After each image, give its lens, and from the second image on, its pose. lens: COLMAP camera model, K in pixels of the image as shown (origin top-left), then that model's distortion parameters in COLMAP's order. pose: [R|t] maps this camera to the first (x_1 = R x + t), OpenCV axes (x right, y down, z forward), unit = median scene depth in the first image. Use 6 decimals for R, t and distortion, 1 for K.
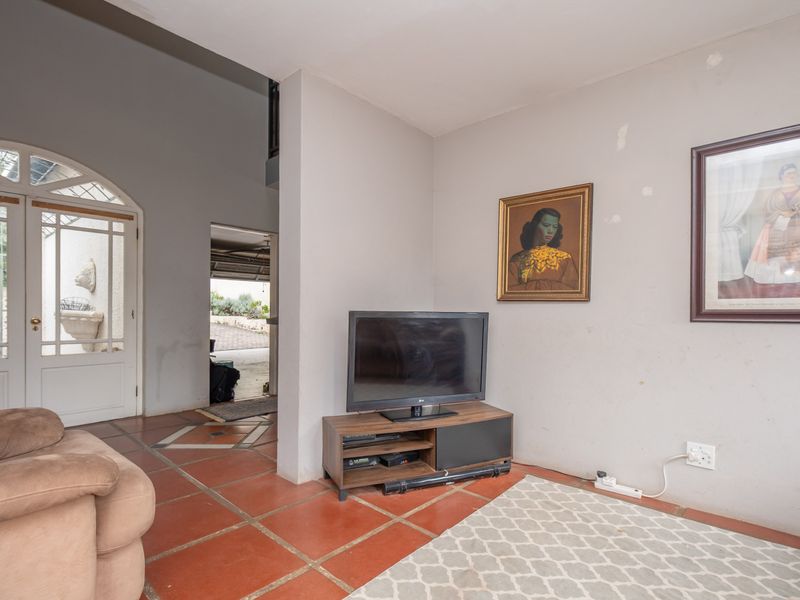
lens RADIAL K [[422.3, 0, 401.3], [0, 422.3, 315.8], [0, 0, 1]] dist [0.000079, -0.000075]
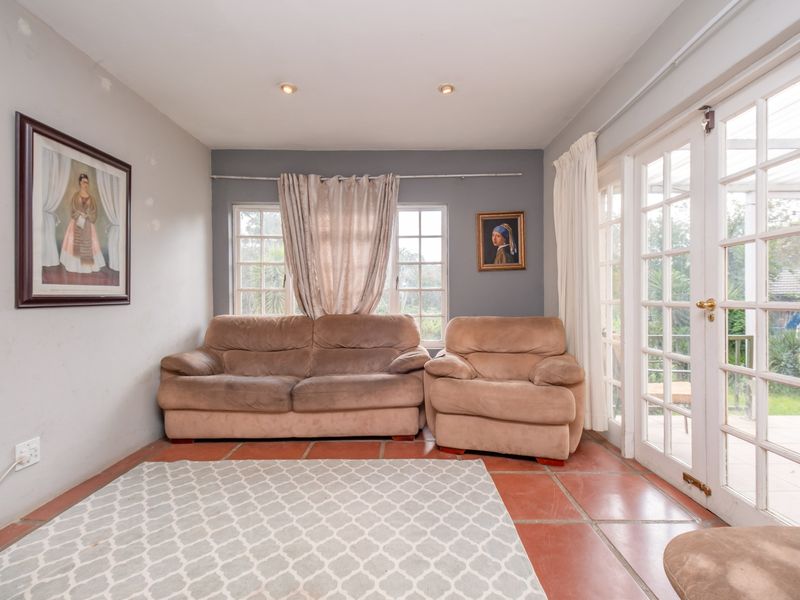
lens RADIAL K [[400.6, 0, 407.2], [0, 400.6, 300.5], [0, 0, 1]] dist [0.022617, -0.000471]
pose [[-0.658508, -0.015004, 0.752425, -0.520635], [0.003575, 0.999728, 0.023064, -0.020978], [-0.752566, 0.017878, -0.658275, 0.992987]]
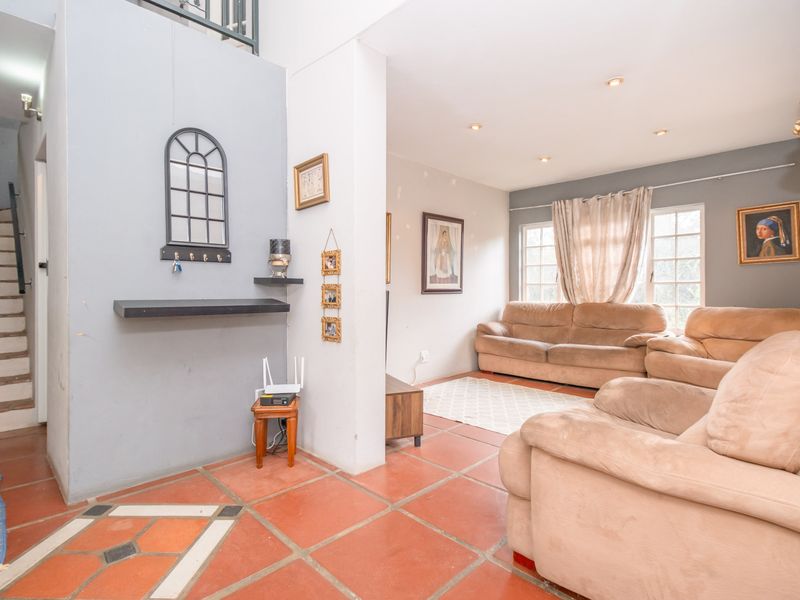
lens RADIAL K [[400.6, 0, 407.2], [0, 400.6, 300.5], [0, 0, 1]] dist [0.022617, -0.000471]
pose [[0.042070, -0.037407, 0.998414, -1.382028], [0.011531, 0.999250, 0.036953, -0.030852], [-0.999048, 0.009958, 0.042469, 1.037749]]
